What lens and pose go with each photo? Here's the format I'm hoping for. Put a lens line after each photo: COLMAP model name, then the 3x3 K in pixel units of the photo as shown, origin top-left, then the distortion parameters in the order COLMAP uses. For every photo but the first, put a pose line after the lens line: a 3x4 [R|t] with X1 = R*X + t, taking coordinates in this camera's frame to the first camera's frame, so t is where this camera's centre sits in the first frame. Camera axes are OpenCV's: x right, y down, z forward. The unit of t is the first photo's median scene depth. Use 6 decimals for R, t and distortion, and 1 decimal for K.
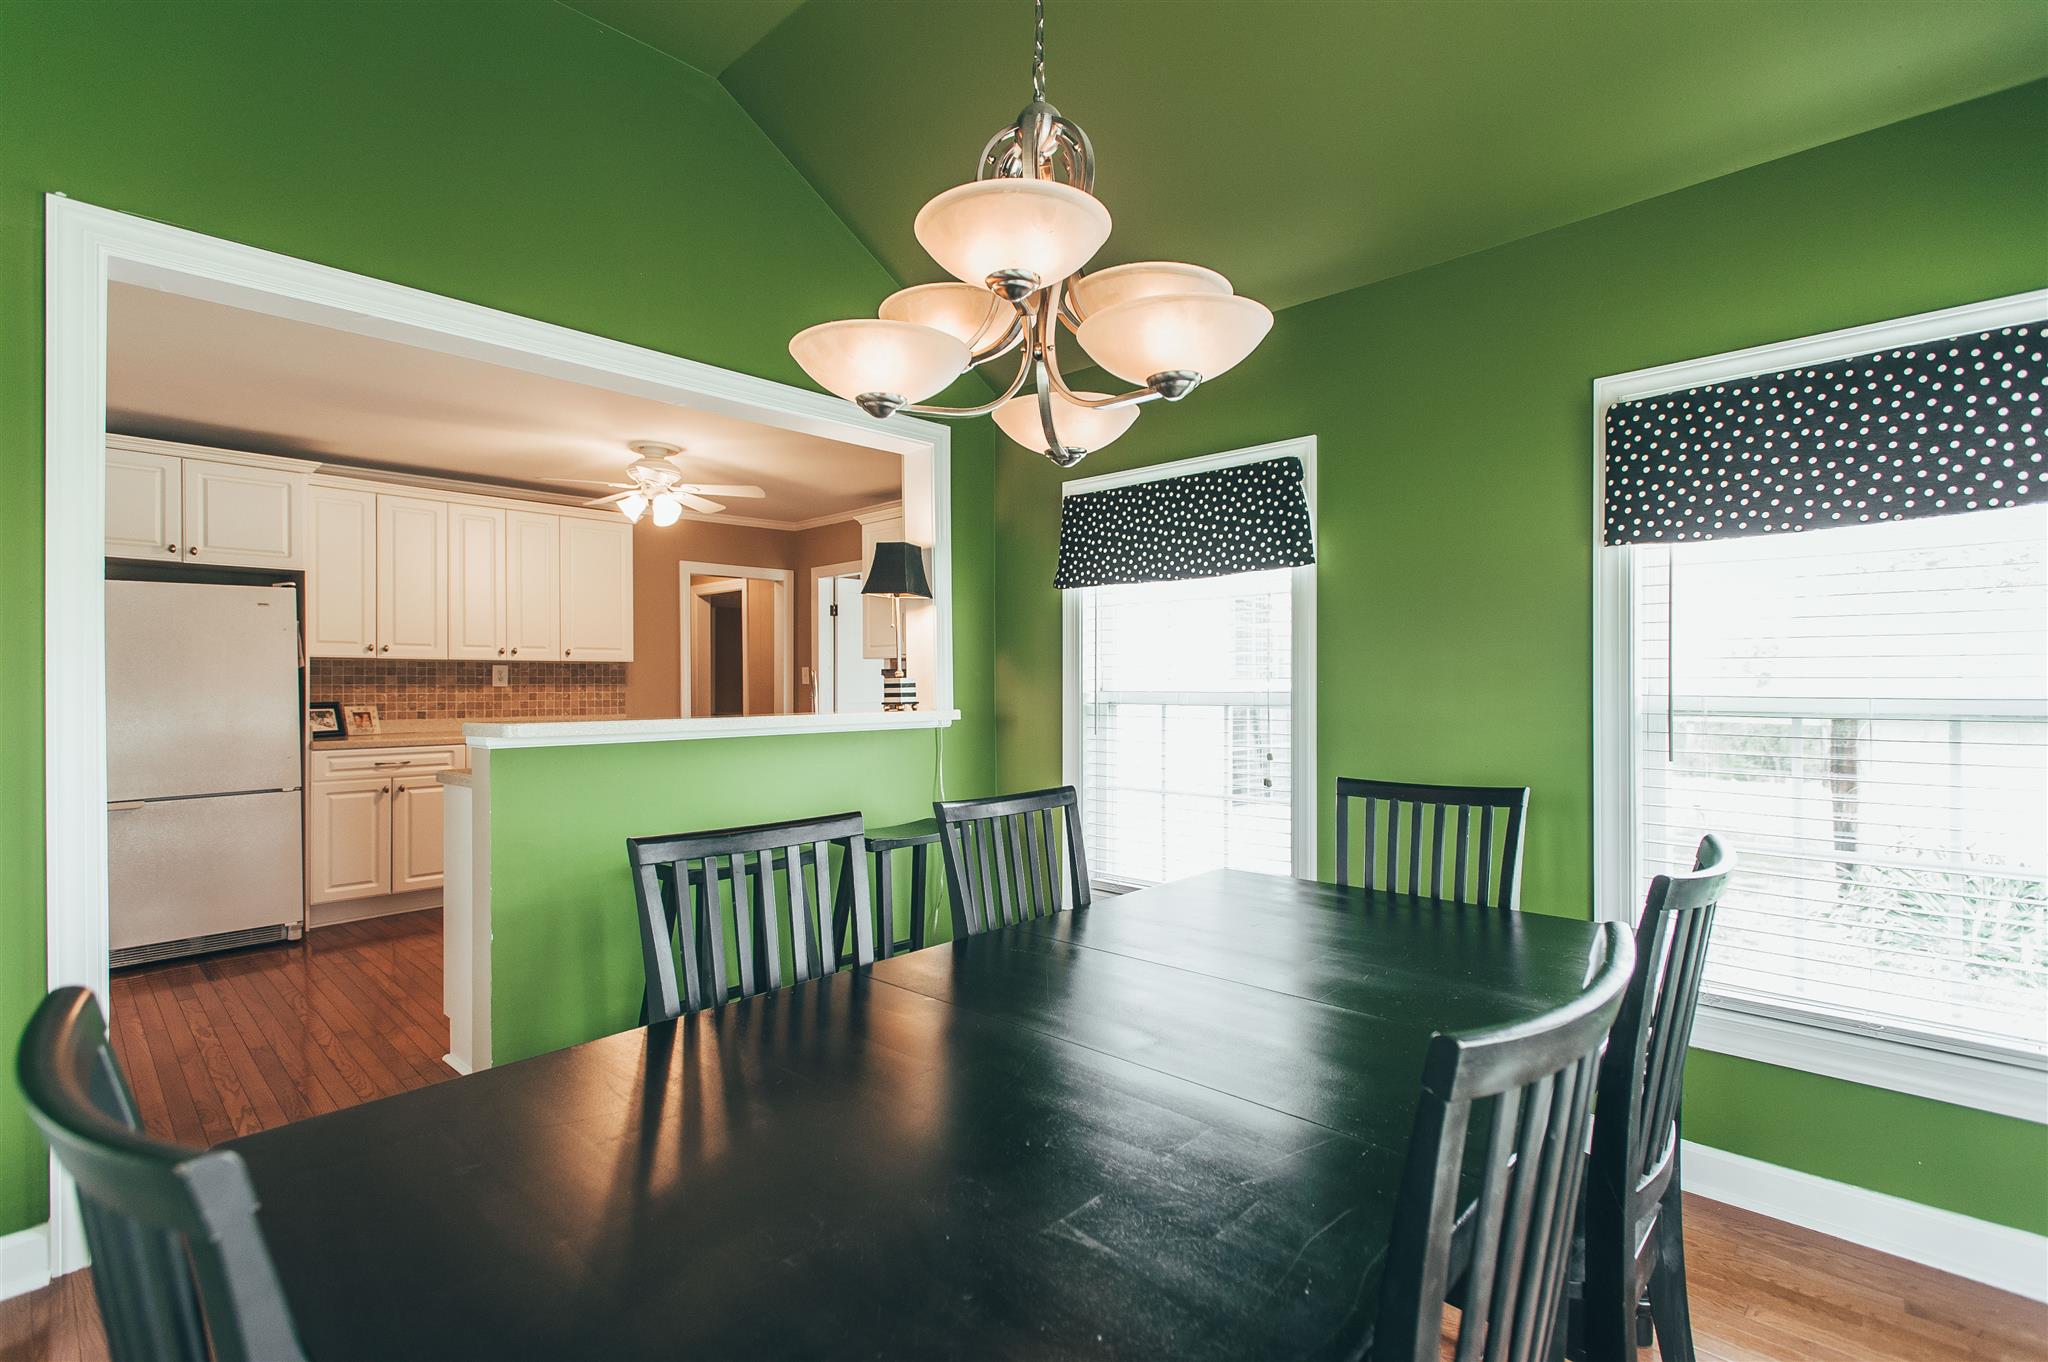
lens RADIAL K [[953.4, 0, 1027.1], [0, 953.4, 681.2], [0, 0, 1]] dist [0.016384, -0.007087]
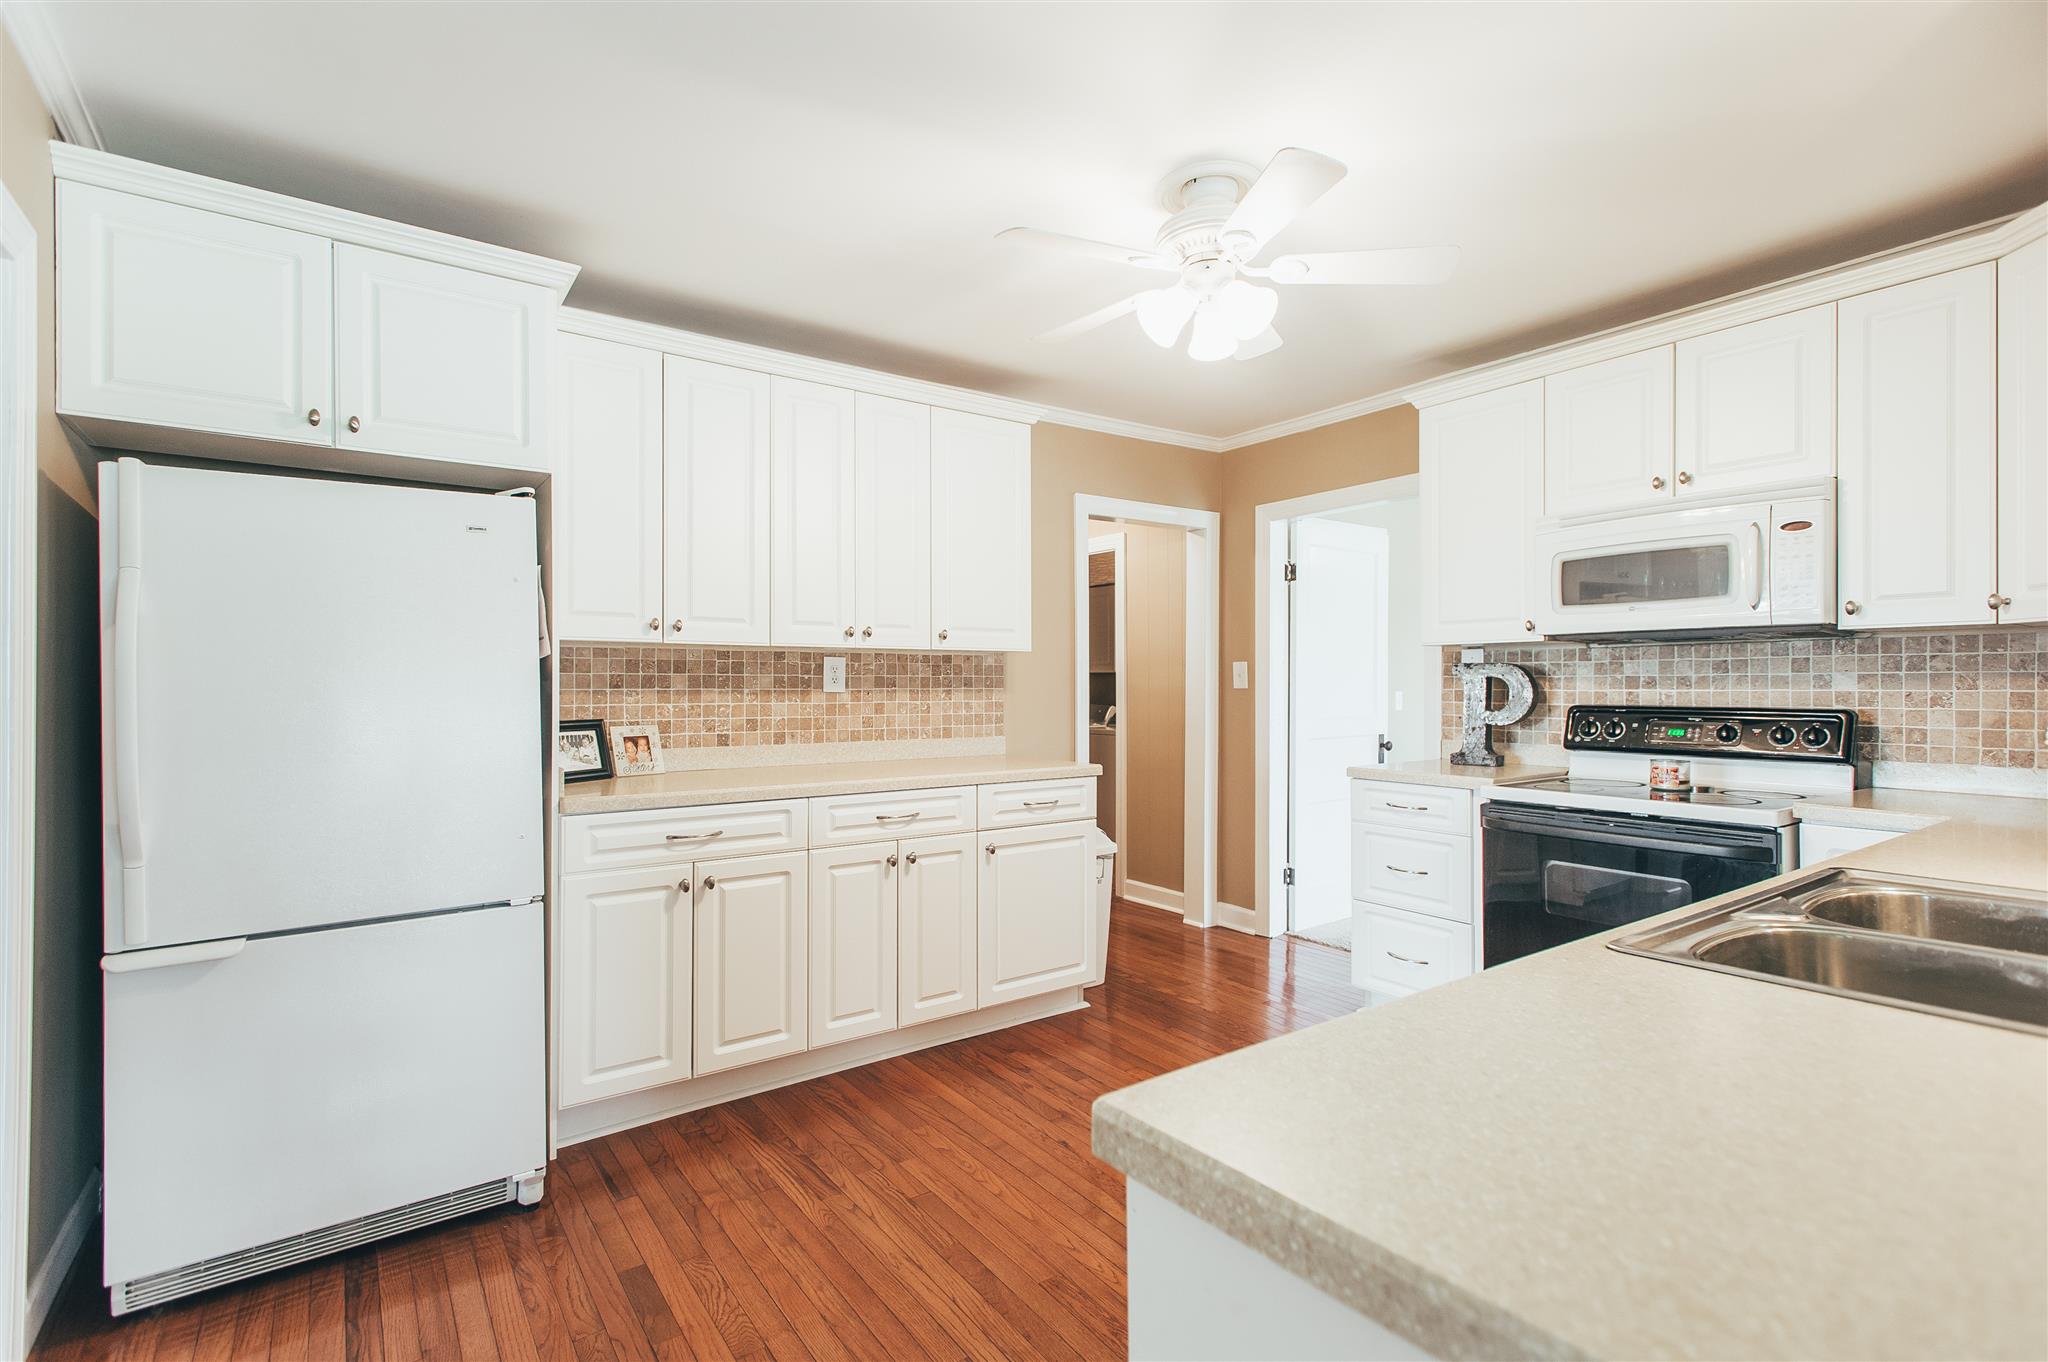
lens RADIAL K [[953.4, 0, 1027.1], [0, 953.4, 681.2], [0, 0, 1]] dist [0.016384, -0.007087]
pose [[0.983015, 0.000890, -0.183521, -0.350727], [-0.001144, 0.999999, -0.001276, -0.000886], [0.183520, 0.001464, 0.983015, 0.467517]]
